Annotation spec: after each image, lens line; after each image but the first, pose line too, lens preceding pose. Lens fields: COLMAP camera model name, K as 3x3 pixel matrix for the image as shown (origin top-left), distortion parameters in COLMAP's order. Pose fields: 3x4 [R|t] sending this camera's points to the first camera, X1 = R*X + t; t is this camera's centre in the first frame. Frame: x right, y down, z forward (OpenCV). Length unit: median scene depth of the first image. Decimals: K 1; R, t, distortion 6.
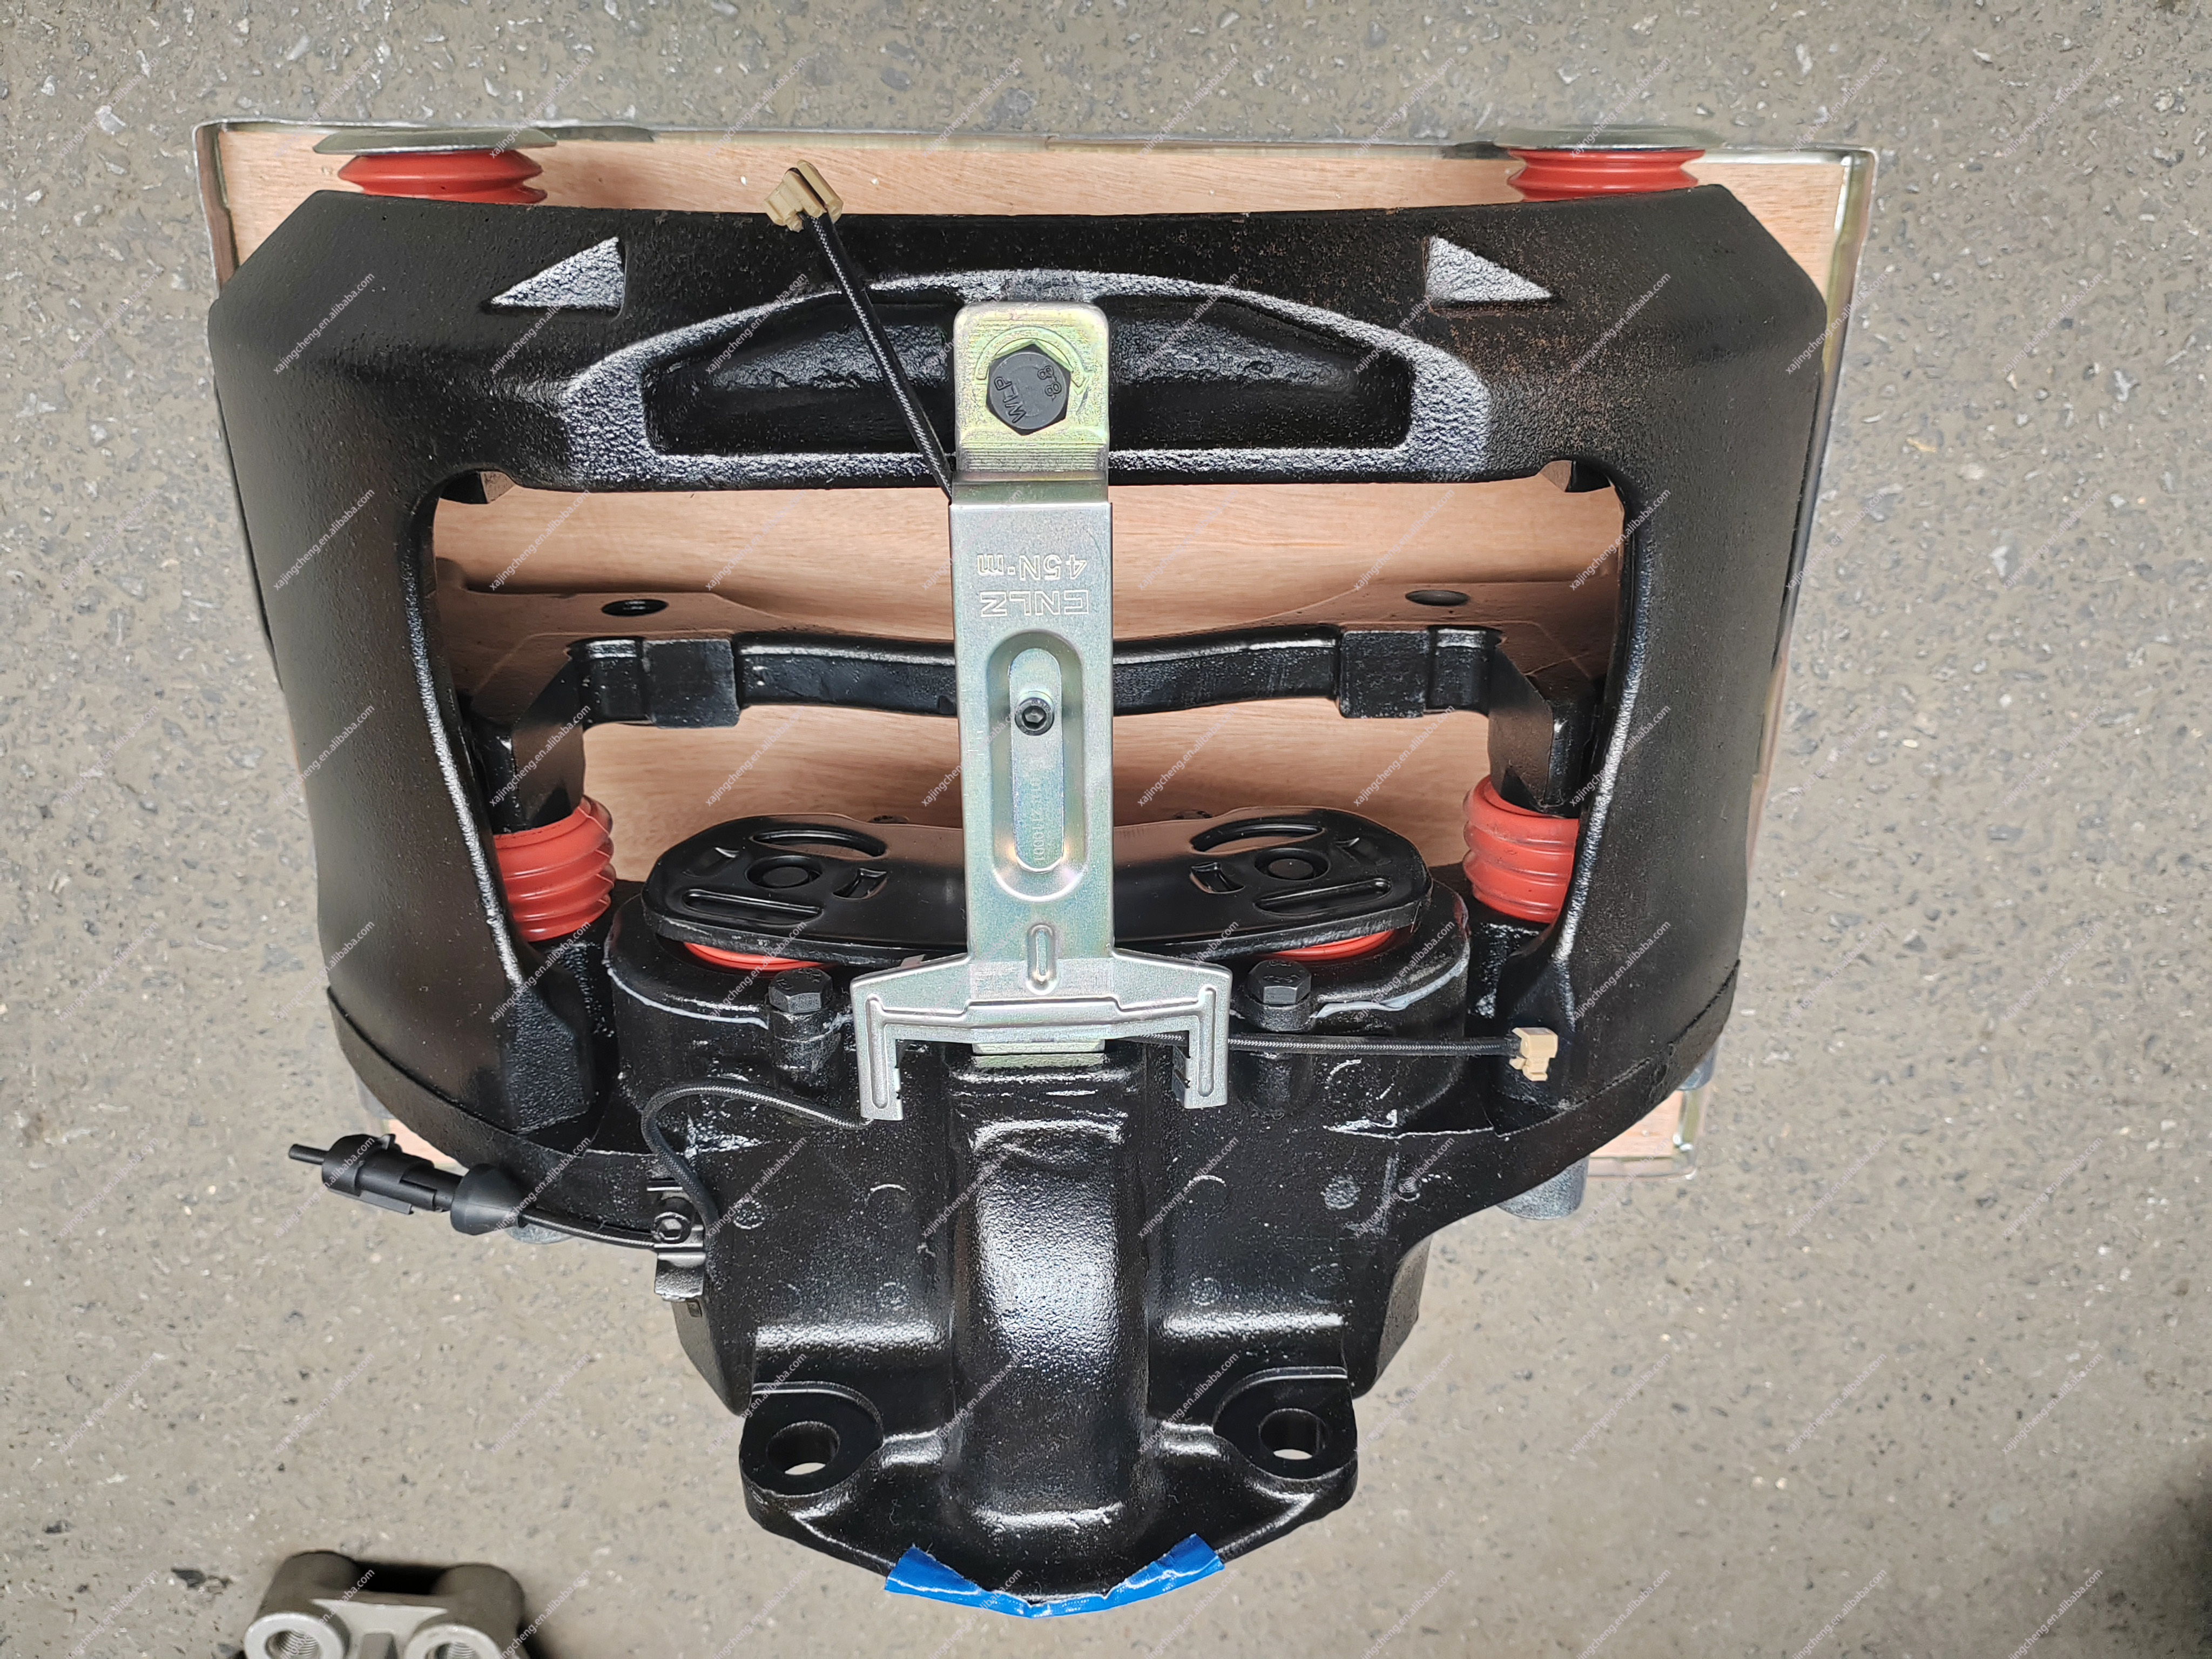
lens RADIAL K [[1679.5, 0, 1099.3], [0, 1679.5, 853.3], [0, 0, 1]] dist [0.060174, -0.063561]
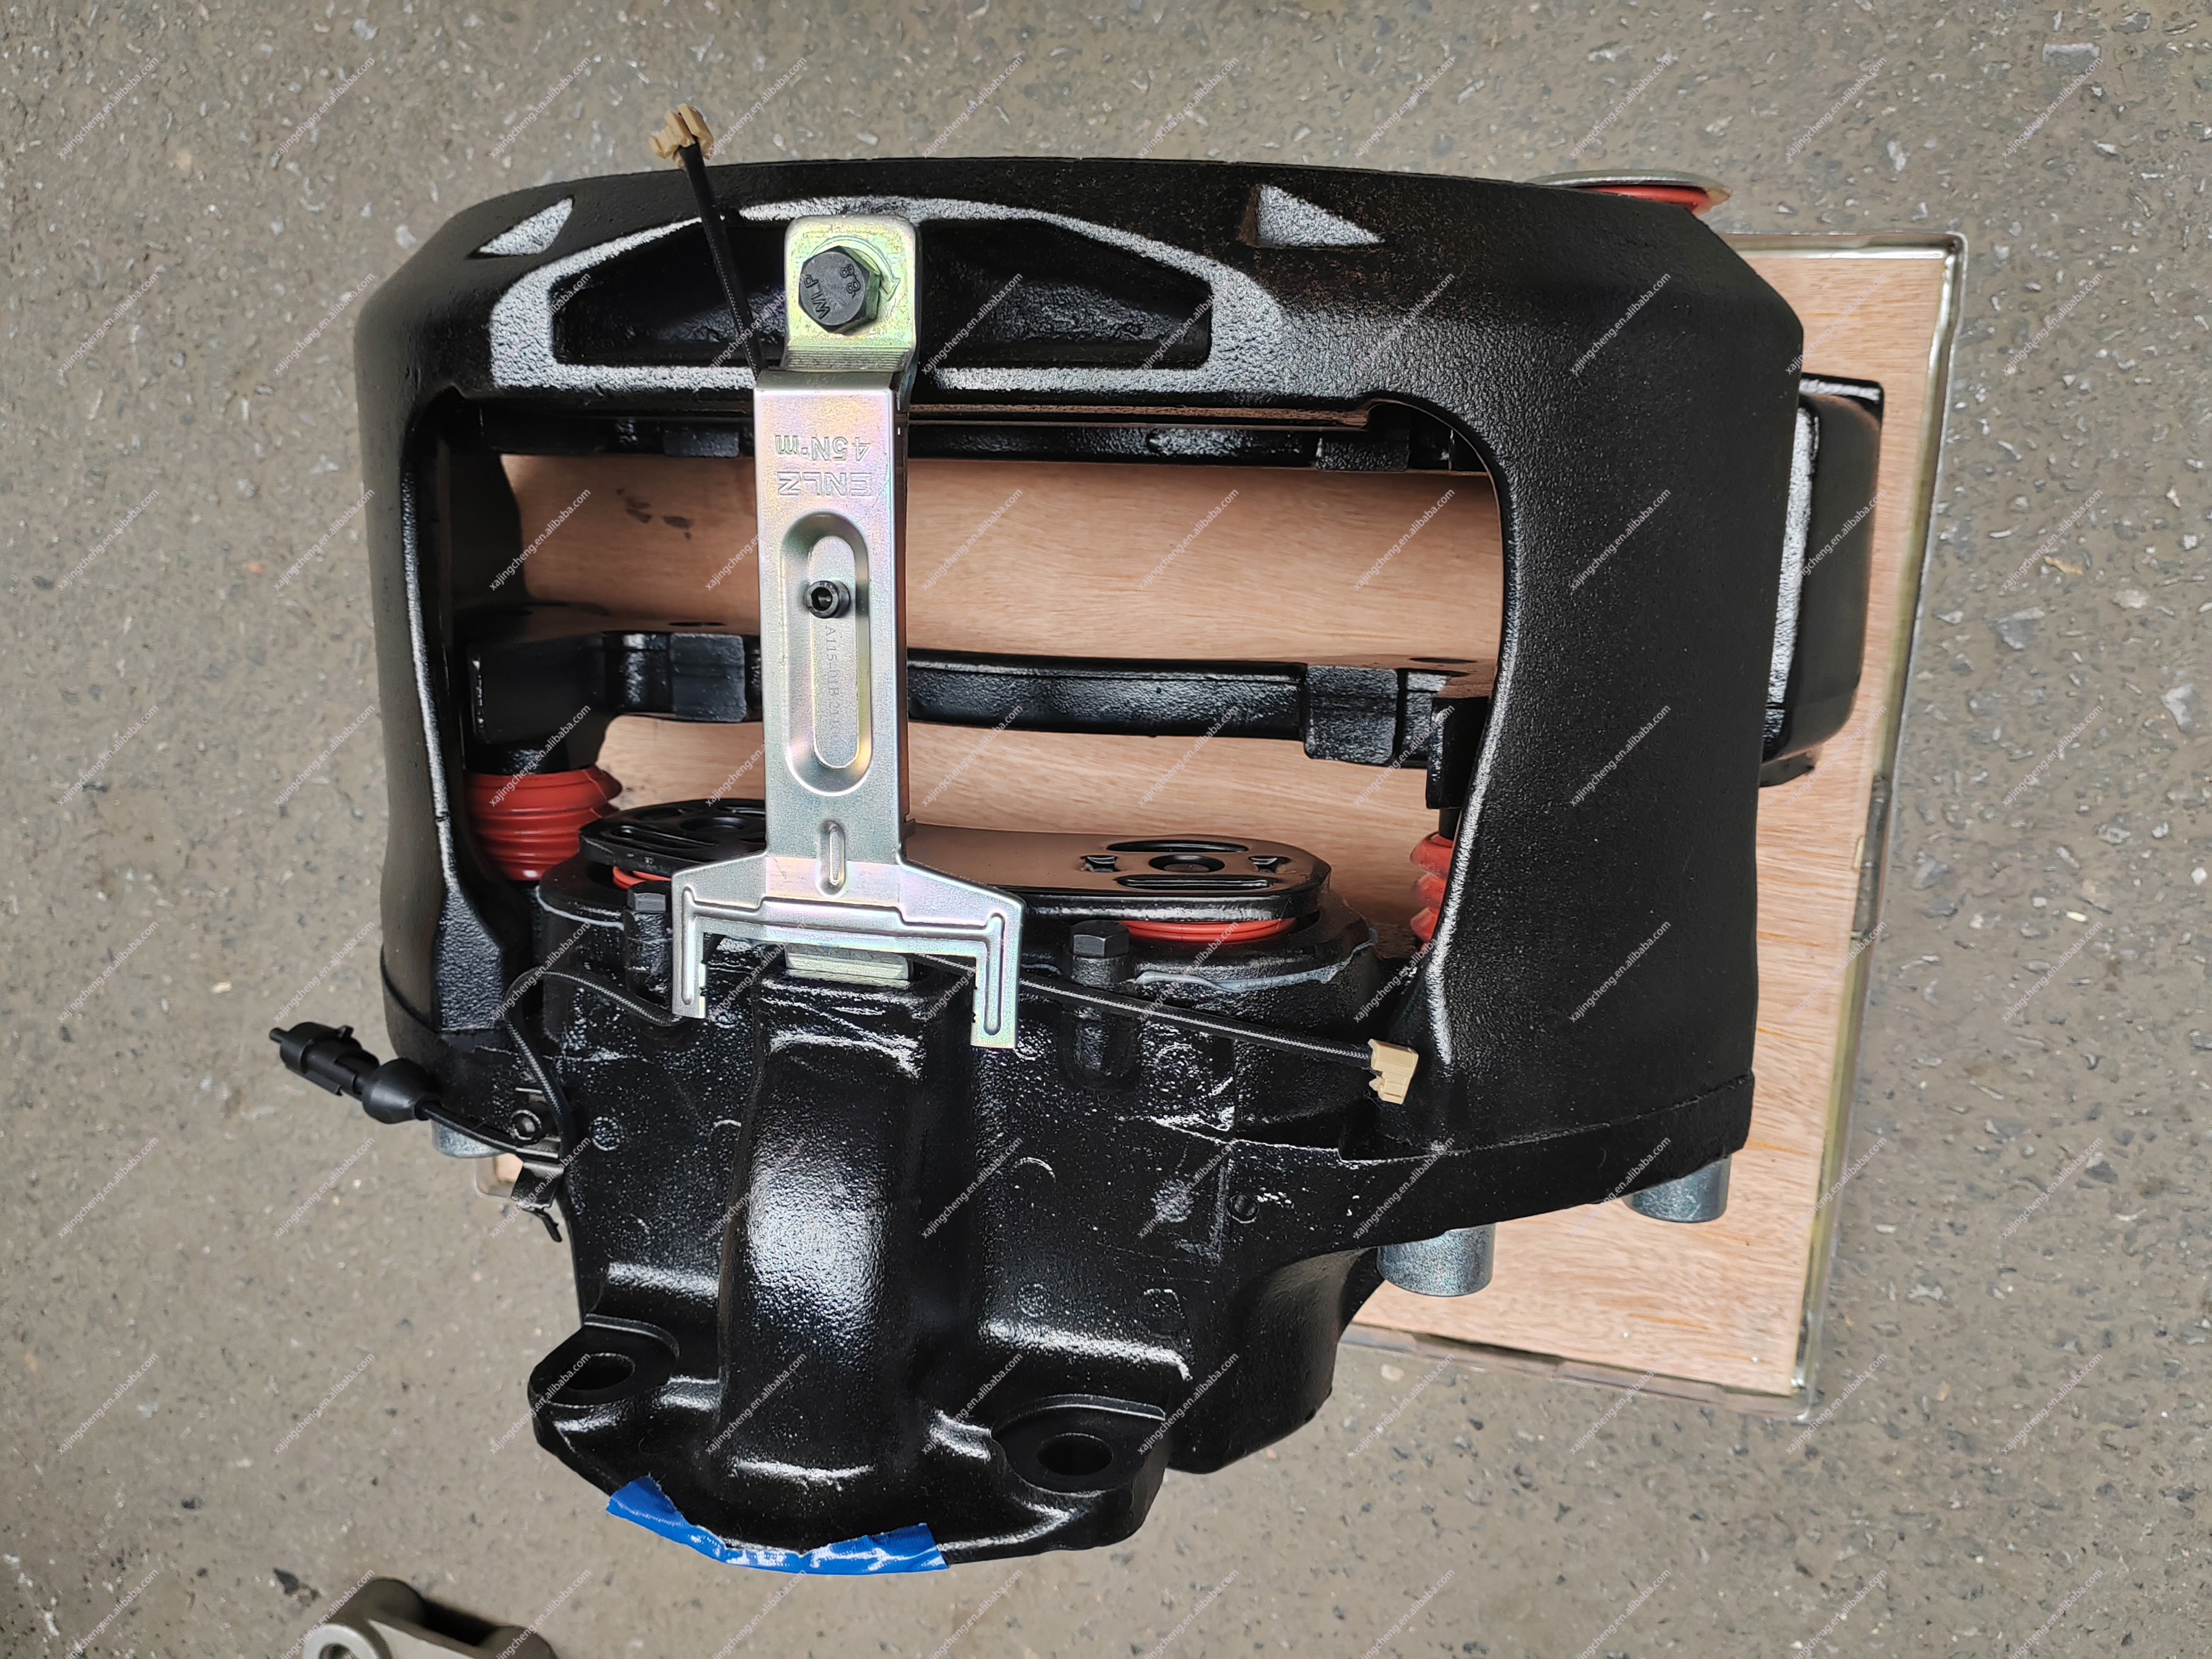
lens RADIAL K [[1679.5, 0, 1099.3], [0, 1679.5, 853.3], [0, 0, 1]] dist [0.060174, -0.063561]
pose [[0.953700, 0.089276, -0.287205, 0.260688], [-0.147696, 0.970874, -0.188654, 0.144657], [0.261998, 0.222338, 0.939107, 0.058505]]
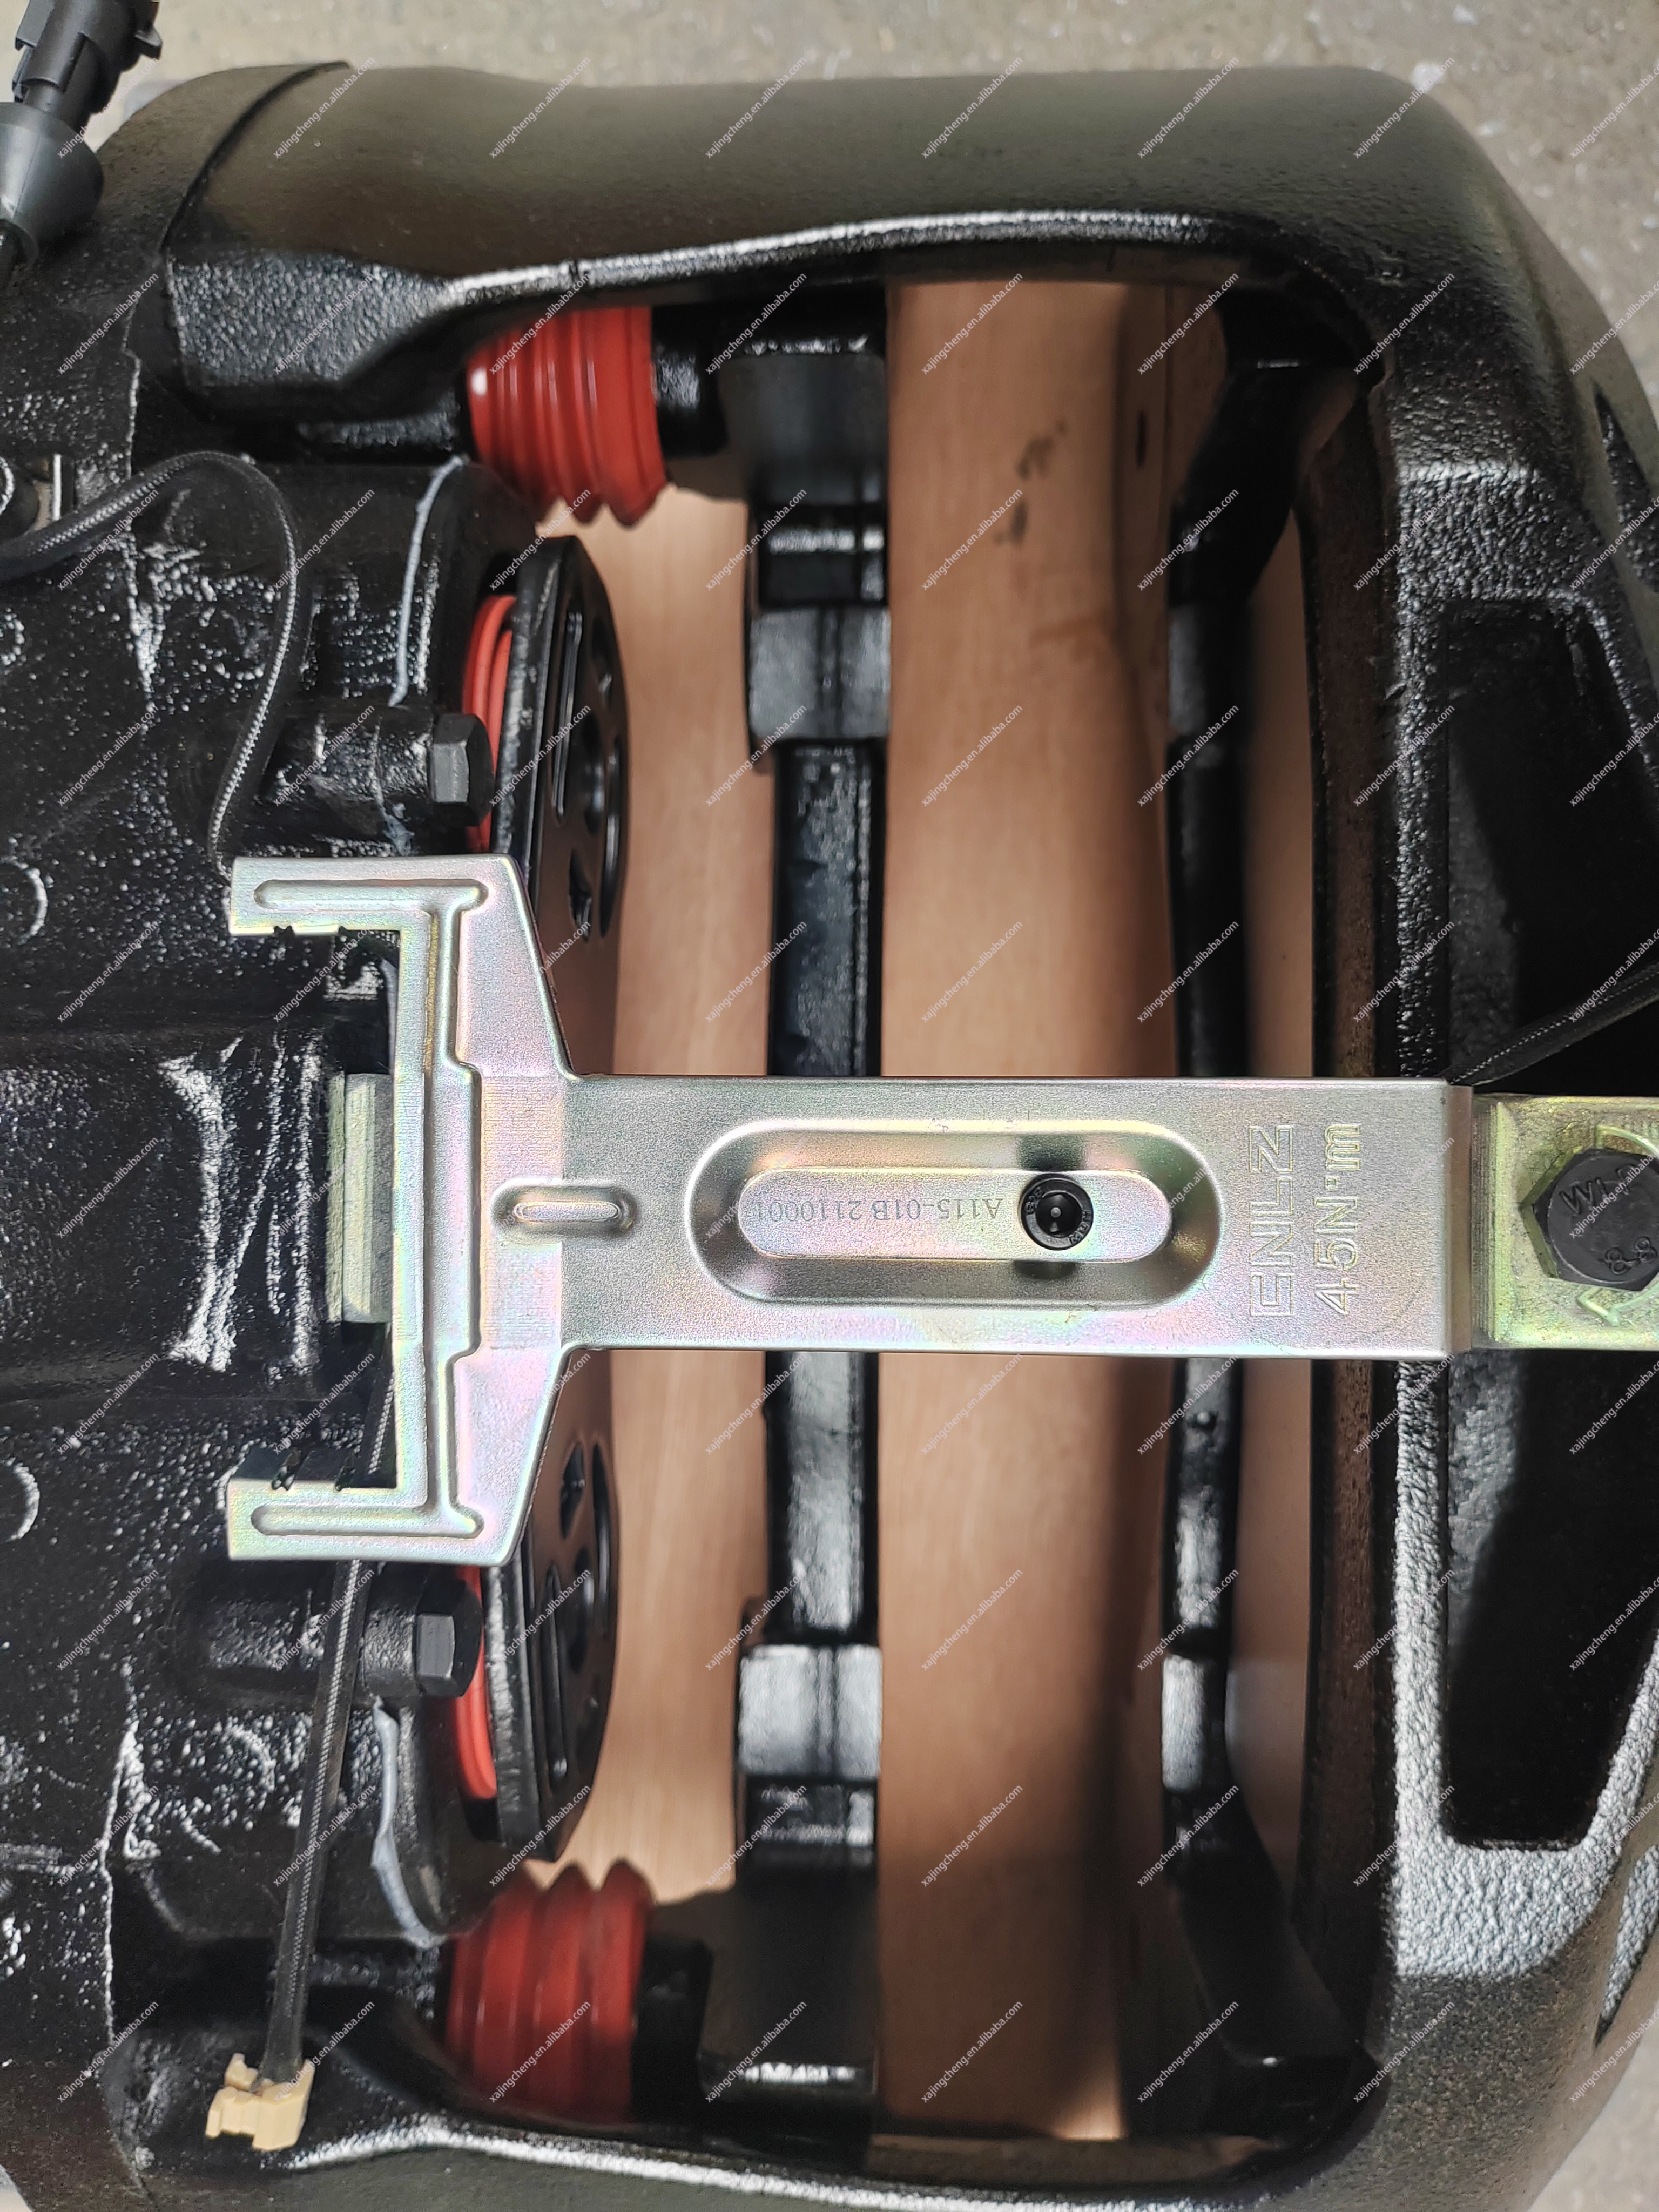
lens RADIAL K [[1775.8, 0, 829.5], [0, 1775.8, 1106.0], [0, 0, 1]] dist [0.005750, -0.010609]
pose [[-0.015233, 0.998389, -0.054662, -0.024626], [-0.930096, -0.034214, -0.365721, 0.122645], [-0.367002, 0.045270, 0.929118, 0.282376]]
